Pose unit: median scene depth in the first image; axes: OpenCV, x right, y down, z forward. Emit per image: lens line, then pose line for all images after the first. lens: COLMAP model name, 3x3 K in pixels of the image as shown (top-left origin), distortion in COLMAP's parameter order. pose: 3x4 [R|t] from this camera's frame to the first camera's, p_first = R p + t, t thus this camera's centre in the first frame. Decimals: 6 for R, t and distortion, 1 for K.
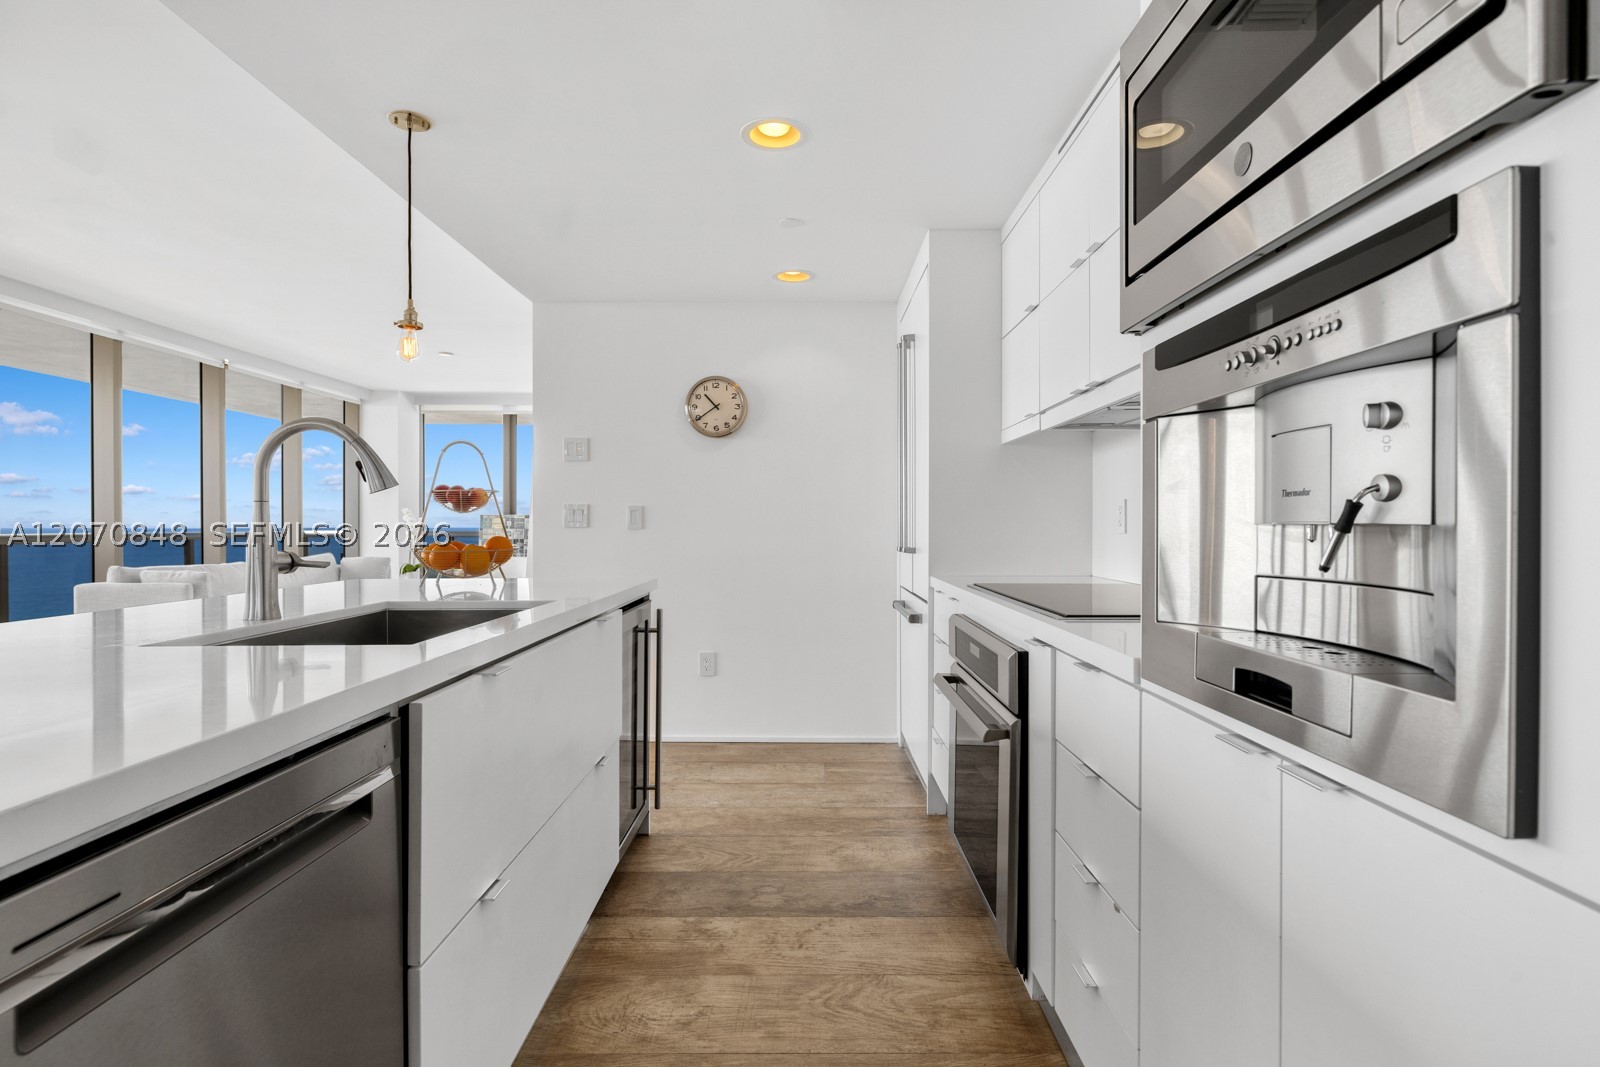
lens RADIAL K [[801.9, 0, 804.8], [0, 801.9, 530.1], [0, 0, 1]] dist [-0.005235, 0.001736]
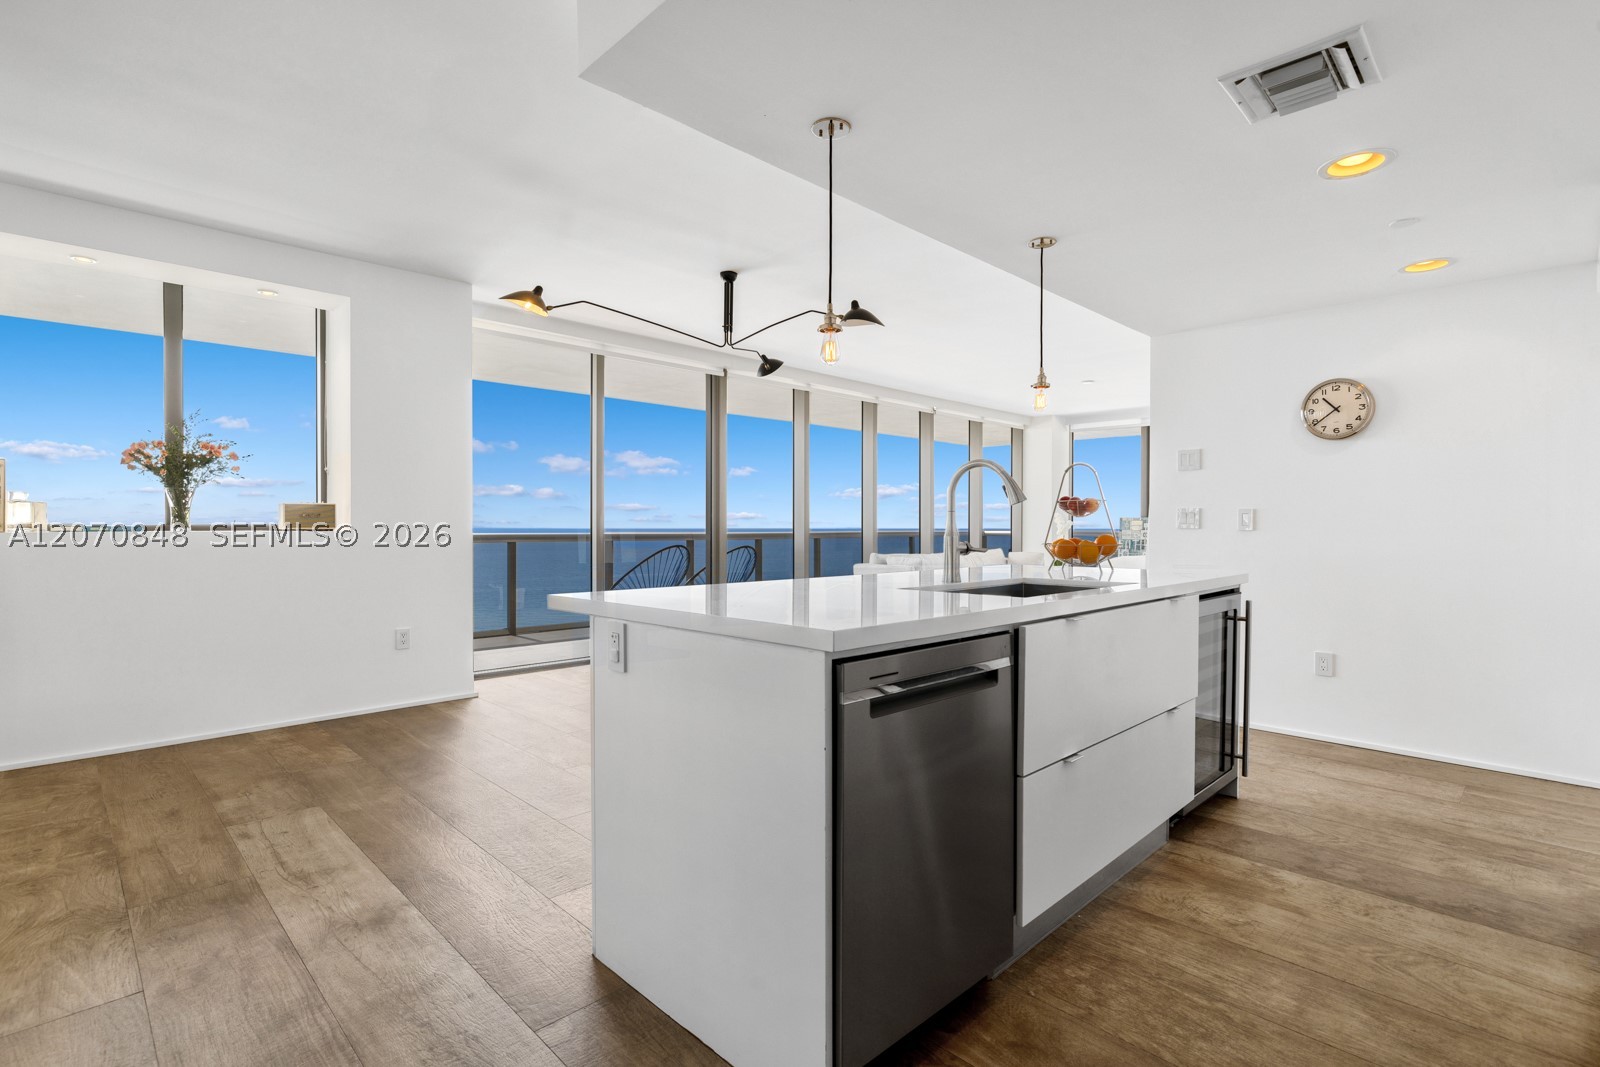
lens RADIAL K [[767.7, 0, 802.7], [0, 767.7, 534.6], [0, 0, 1]] dist [-0.003232, 0.000095]
pose [[0.700270, 0.008992, -0.713821, 0.154450], [-0.006748, 0.999959, 0.005976, 0.002874], [0.713846, 0.000632, 0.700303, -0.214545]]
